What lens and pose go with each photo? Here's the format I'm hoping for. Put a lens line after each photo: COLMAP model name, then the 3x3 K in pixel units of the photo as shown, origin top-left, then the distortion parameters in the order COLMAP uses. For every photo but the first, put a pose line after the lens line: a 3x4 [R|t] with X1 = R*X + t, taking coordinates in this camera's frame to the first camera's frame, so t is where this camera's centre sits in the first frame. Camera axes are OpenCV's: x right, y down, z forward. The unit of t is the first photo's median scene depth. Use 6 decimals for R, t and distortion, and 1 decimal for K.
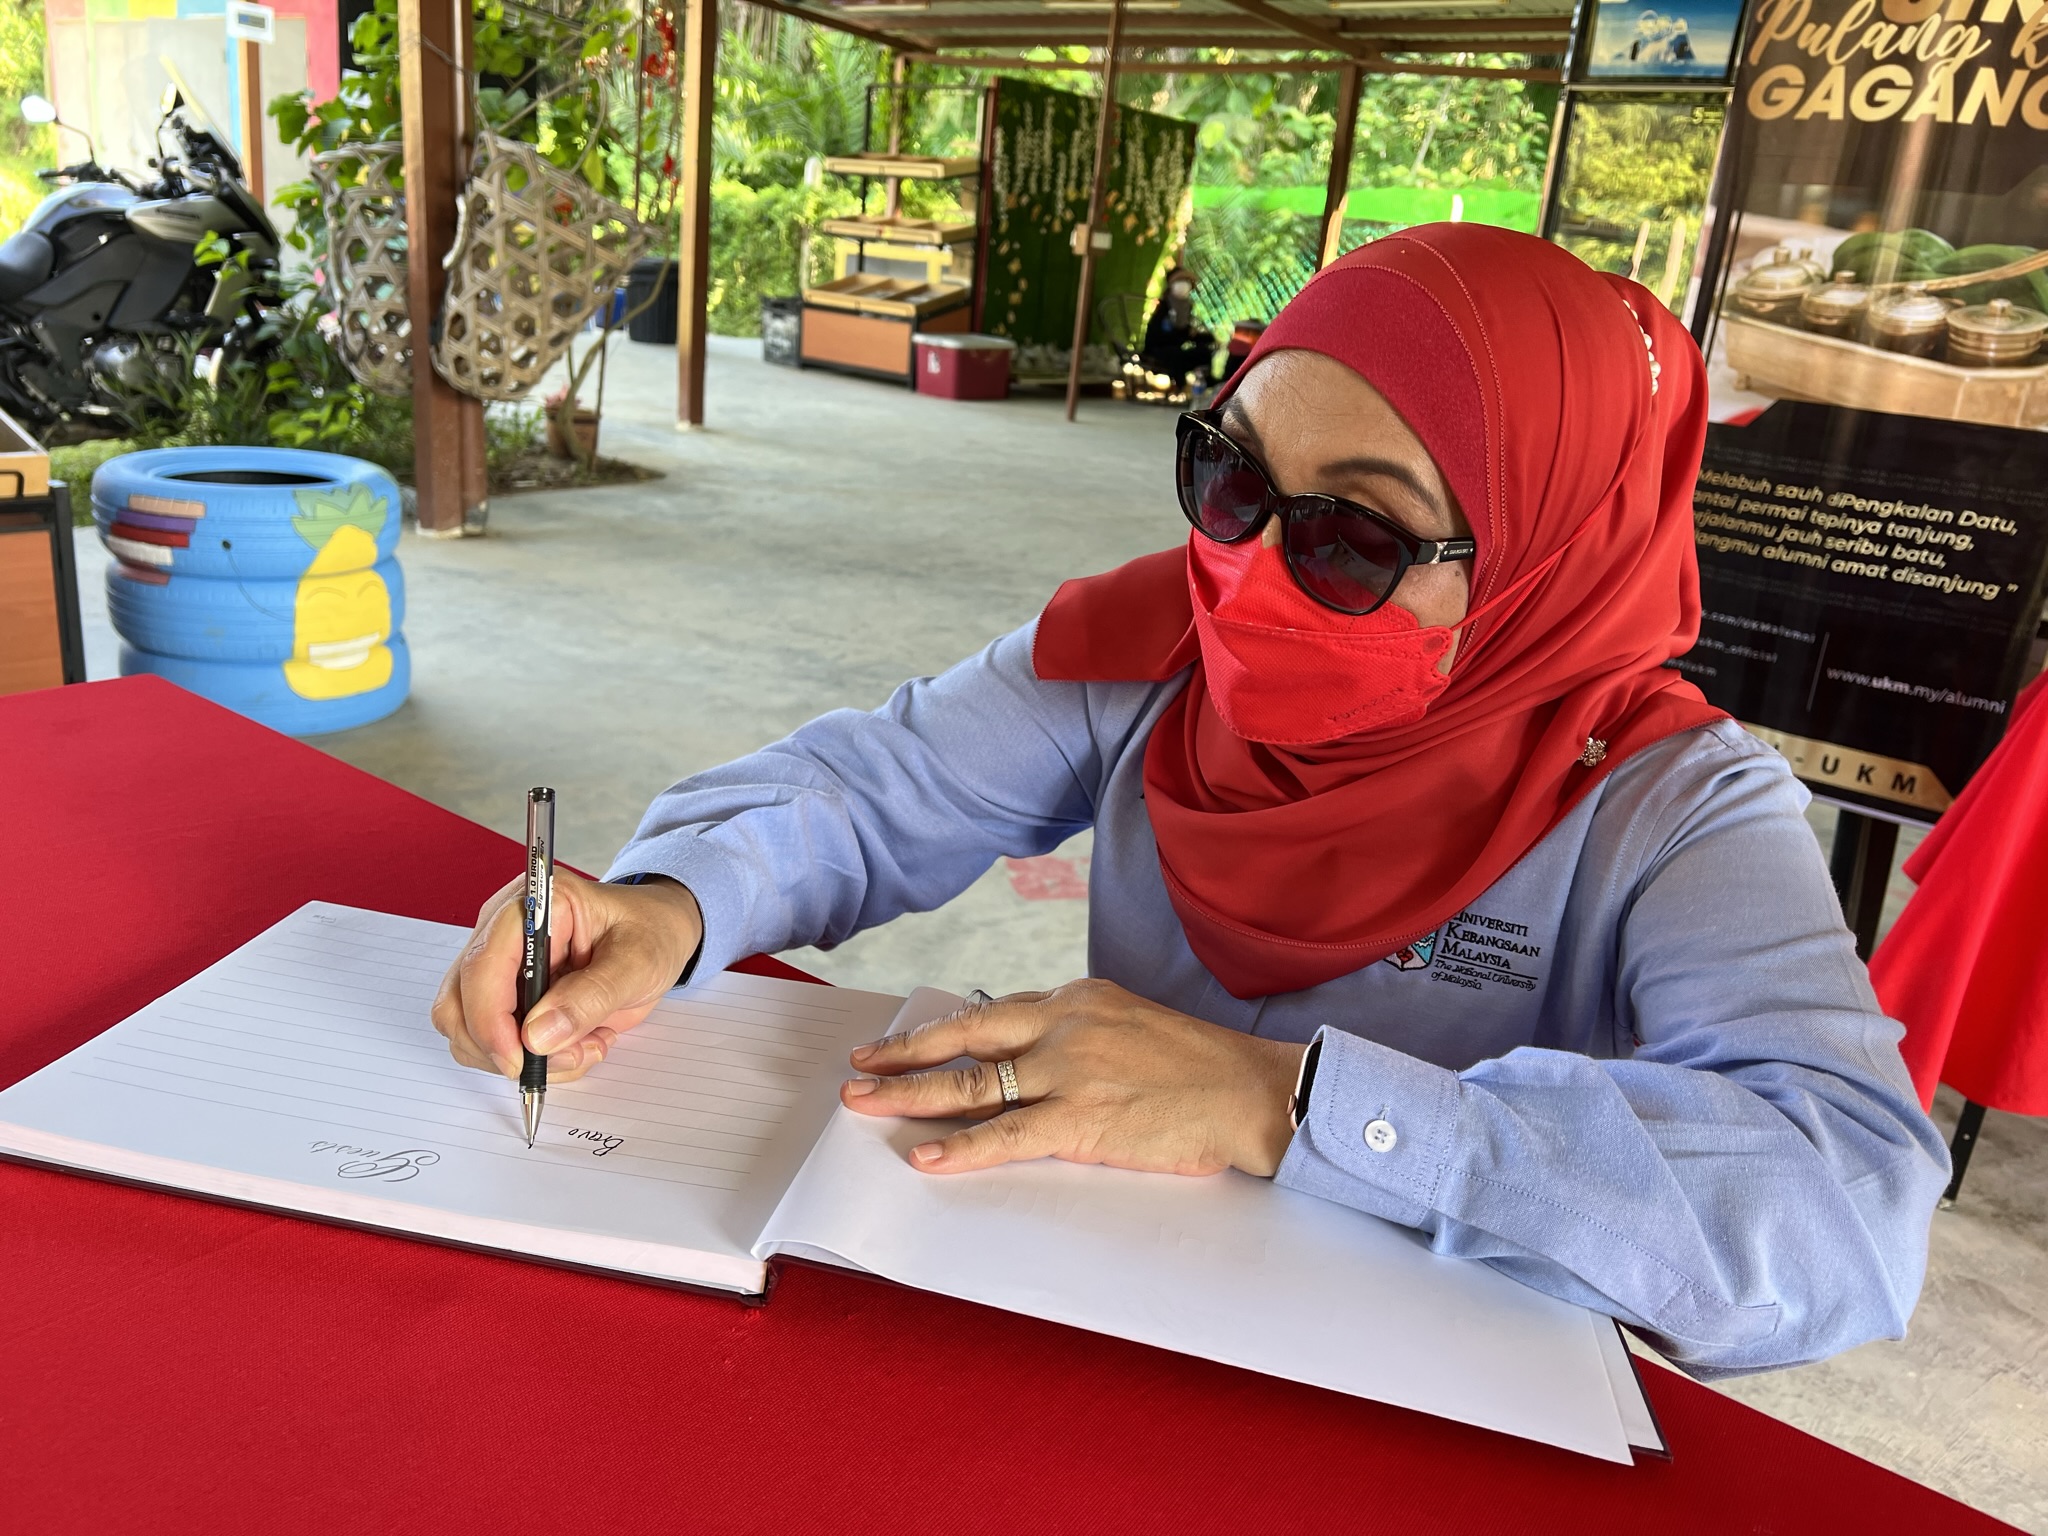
lens RADIAL K [[1564.6, 0, 1052.0], [0, 1564.6, 768.7], [0, 0, 1]] dist [0.062252, -0.061876]
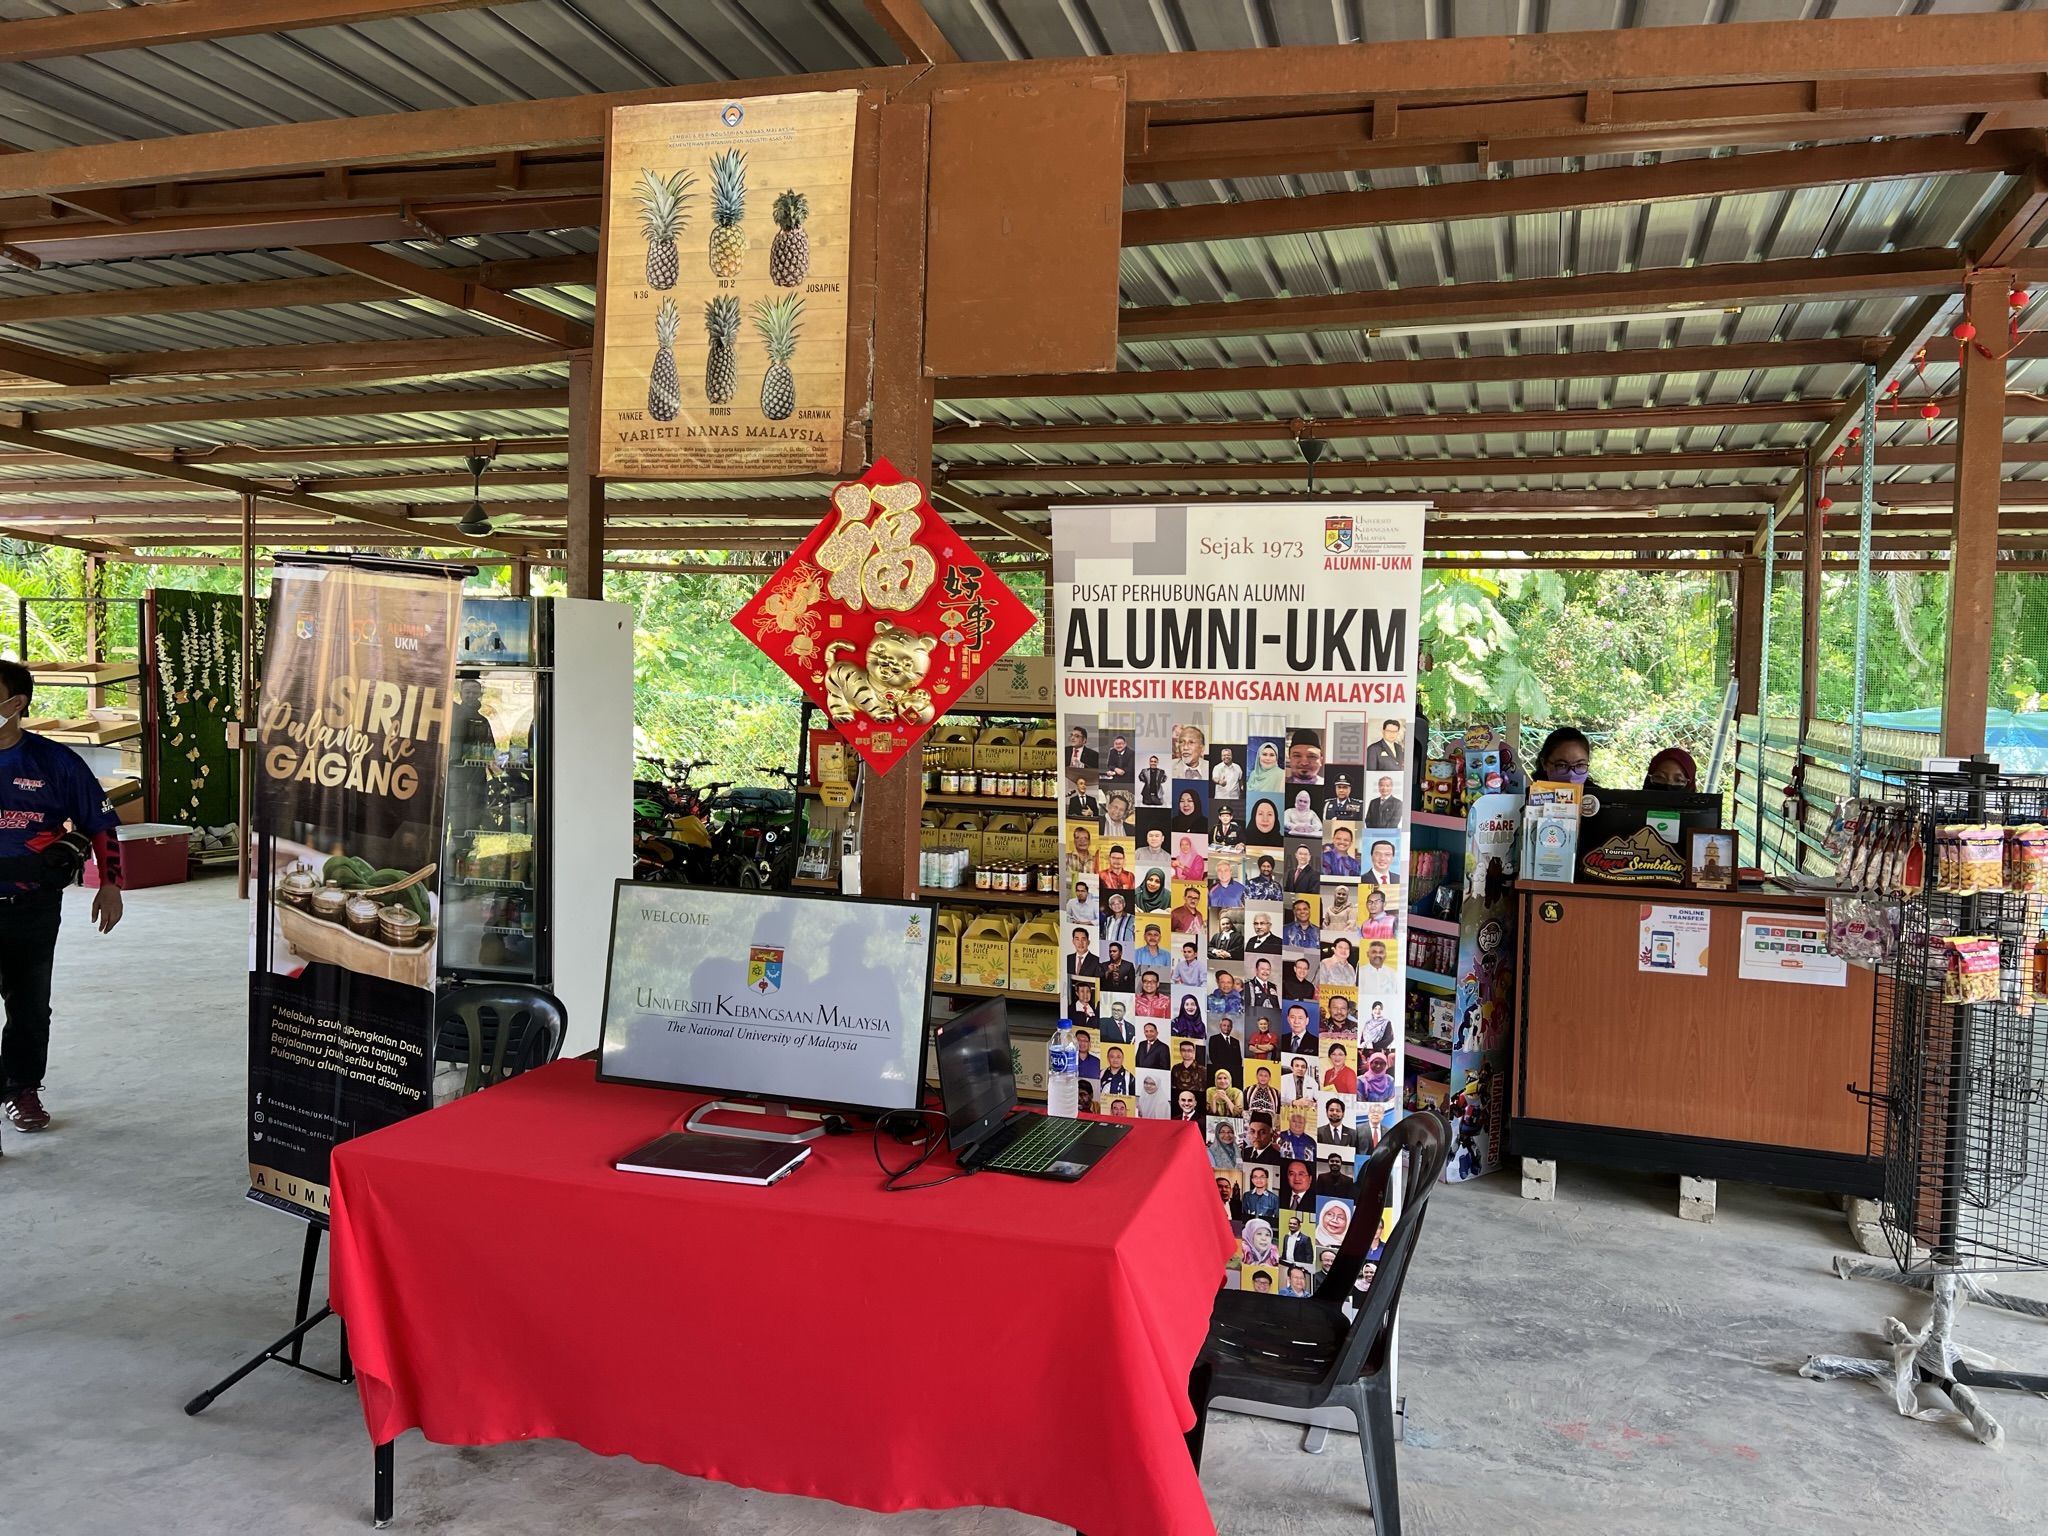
lens RADIAL K [[1564.6, 0, 1013.9], [0, 1564.6, 793.2], [0, 0, 1]] dist [0.062252, -0.061876]
pose [[0.936521, -0.093173, 0.338004, 0.134403], [0.167198, 0.966048, -0.196965, 0.002221], [-0.308176, 0.240976, 0.920303, -0.130271]]
